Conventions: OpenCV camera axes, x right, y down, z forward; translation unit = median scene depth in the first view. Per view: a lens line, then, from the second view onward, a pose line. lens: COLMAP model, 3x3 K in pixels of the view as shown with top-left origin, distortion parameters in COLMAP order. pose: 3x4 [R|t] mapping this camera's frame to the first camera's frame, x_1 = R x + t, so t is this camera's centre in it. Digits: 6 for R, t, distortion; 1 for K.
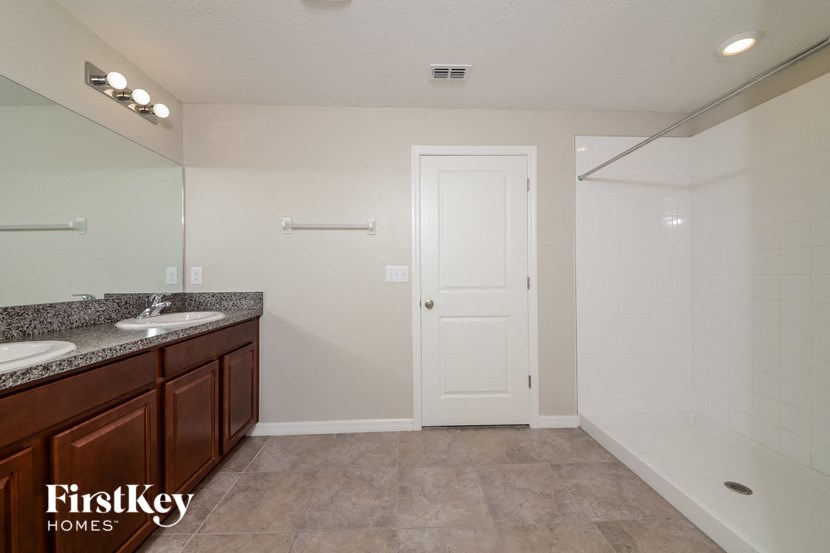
lens RADIAL K [[315.0, 0, 415.0], [0, 315.0, 276.5], [0, 0, 1]] dist [0.000292, -0.000023]
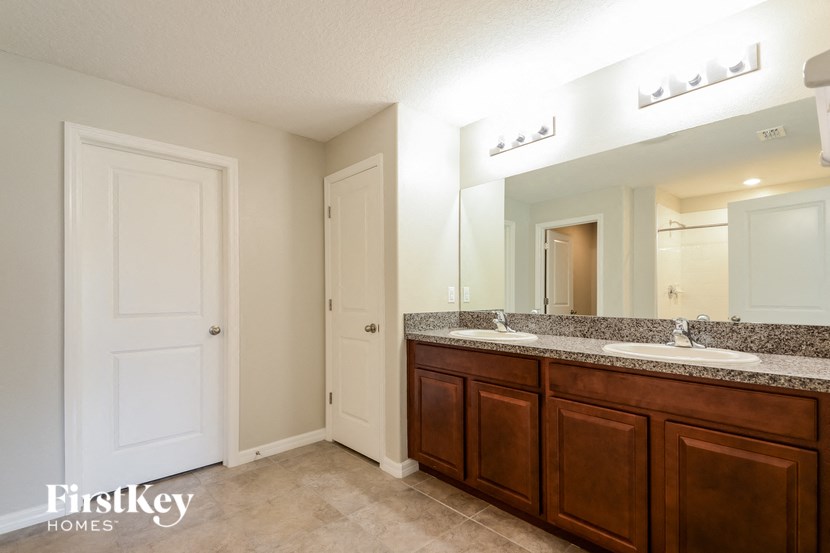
lens RADIAL K [[349.7, 0, 414.1], [0, 349.7, 292.8], [0, 0, 1]] dist [-0.000552, -0.000247]
pose [[-0.735368, 0.002670, -0.677663, 0.356383], [-0.000141, 0.999992, 0.004092, -0.016954], [0.677668, 0.003105, -0.735361, 1.572673]]
